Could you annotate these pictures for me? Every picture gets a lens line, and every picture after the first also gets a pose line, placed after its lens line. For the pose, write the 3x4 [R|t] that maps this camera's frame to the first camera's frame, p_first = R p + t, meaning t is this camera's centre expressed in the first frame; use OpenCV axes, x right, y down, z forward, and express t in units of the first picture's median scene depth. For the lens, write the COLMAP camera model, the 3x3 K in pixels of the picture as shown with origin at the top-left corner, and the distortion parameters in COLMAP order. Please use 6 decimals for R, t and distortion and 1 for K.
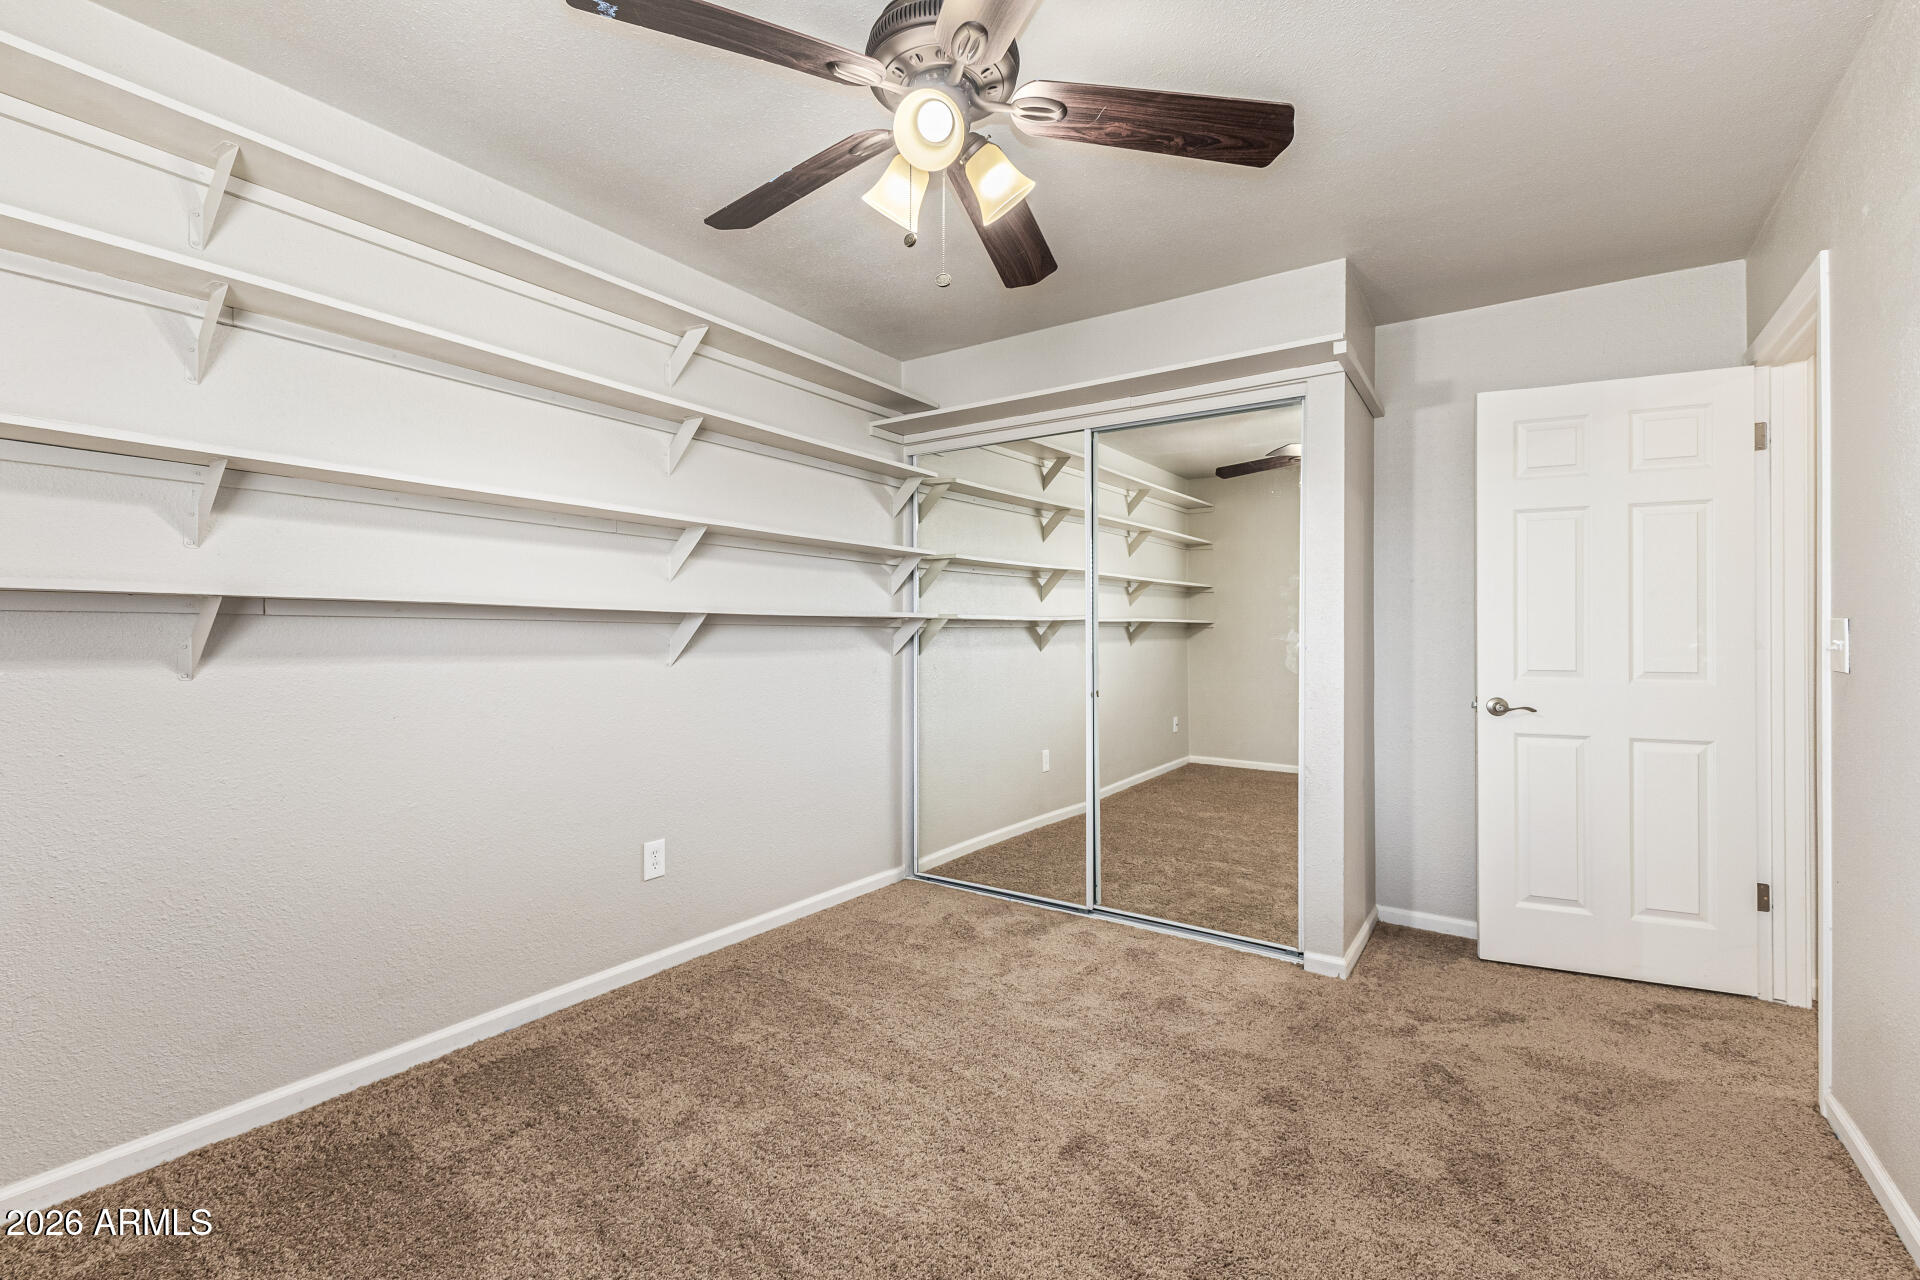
lens RADIAL K [[836.3, 0, 962.0], [0, 836.3, 636.6], [0, 0, 1]] dist [0.009557, -0.003637]
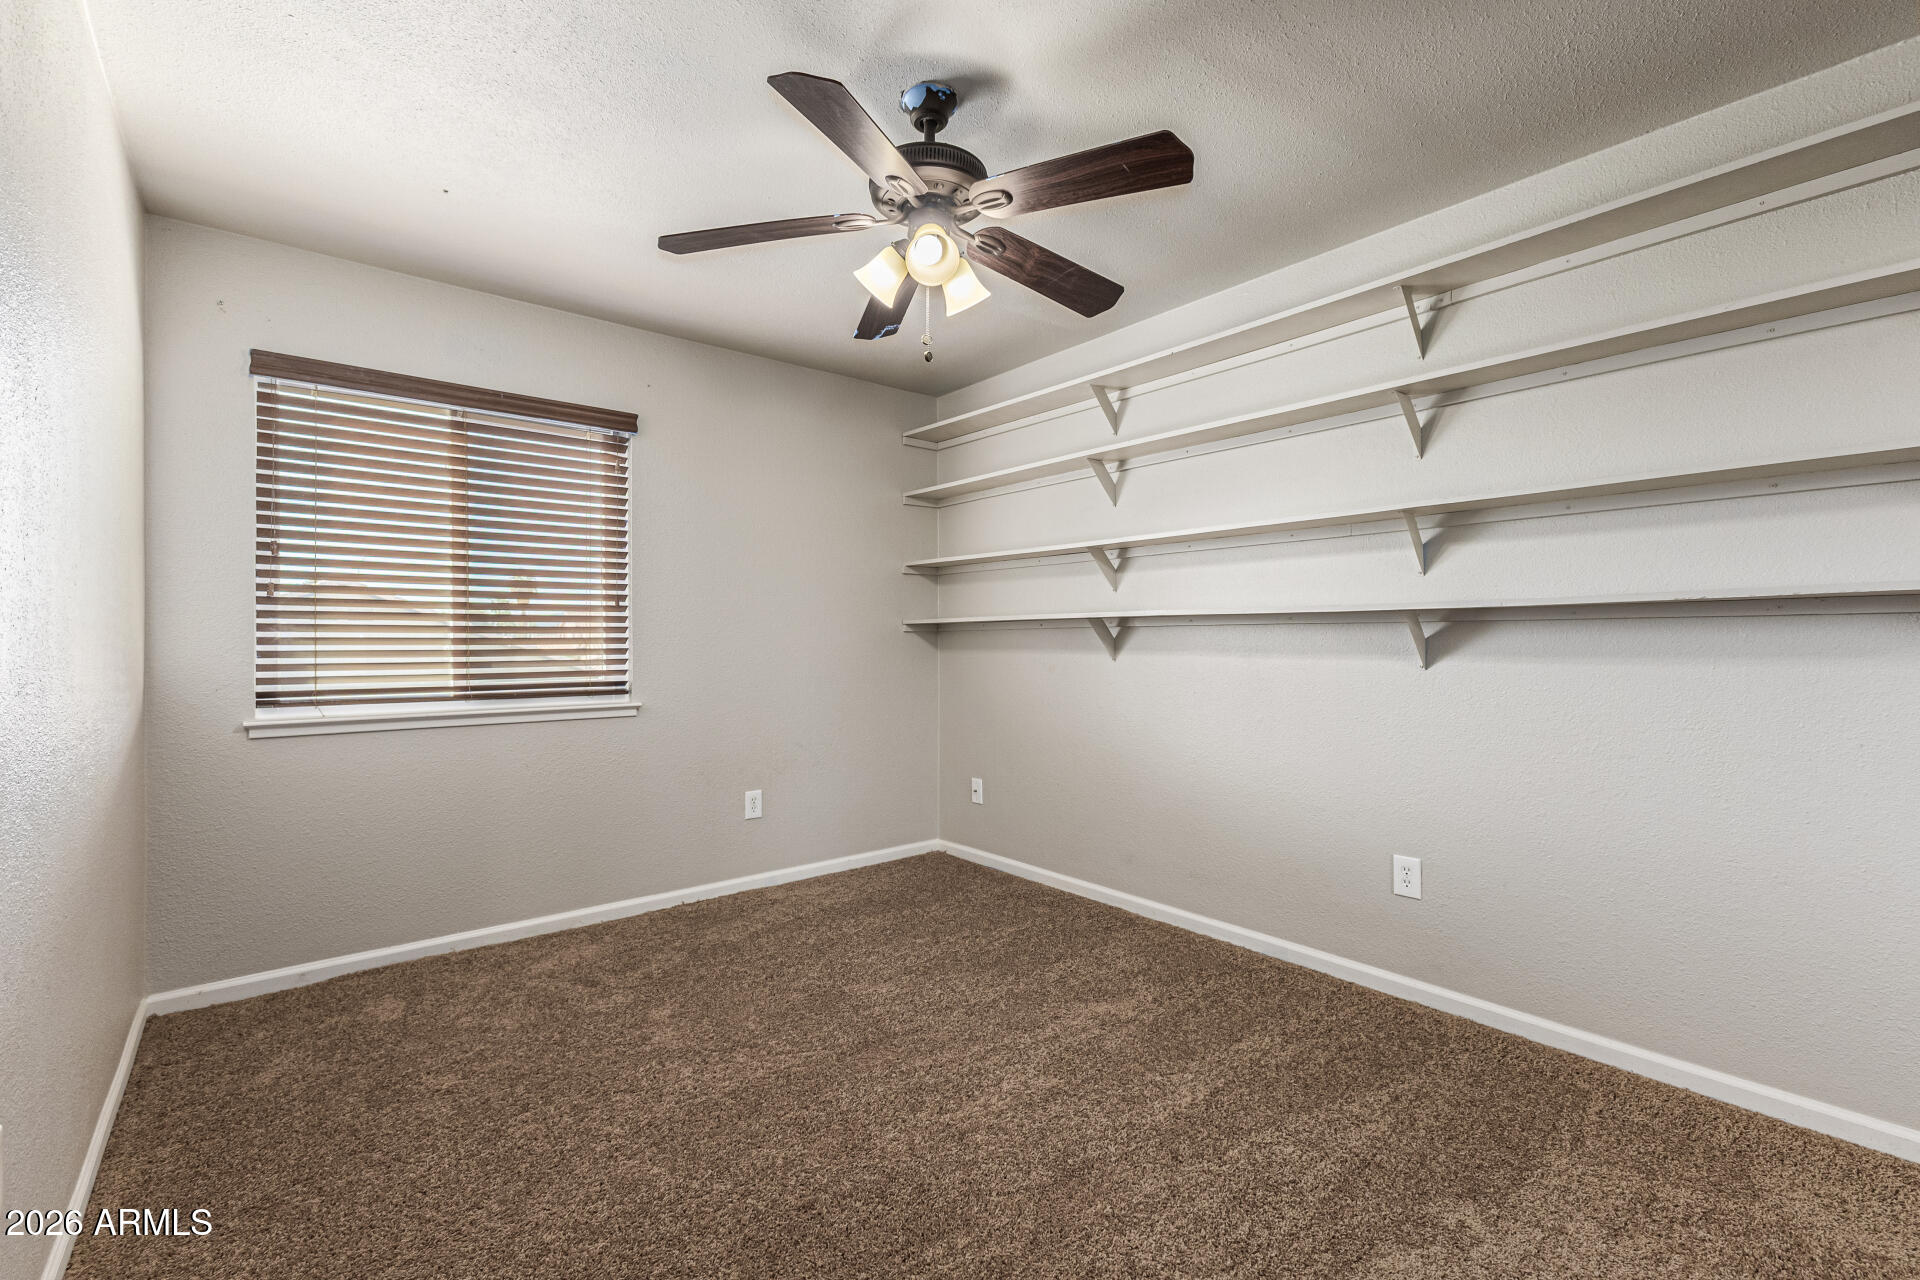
lens RADIAL K [[836.3, 0, 962.9], [0, 836.3, 643.4], [0, 0, 1]] dist [0.009557, -0.003637]
pose [[-0.287284, 0.002723, -0.957842, 0.902604], [0.004945, 0.999987, 0.001360, 0.004104], [0.957833, -0.004346, -0.287293, 1.078837]]
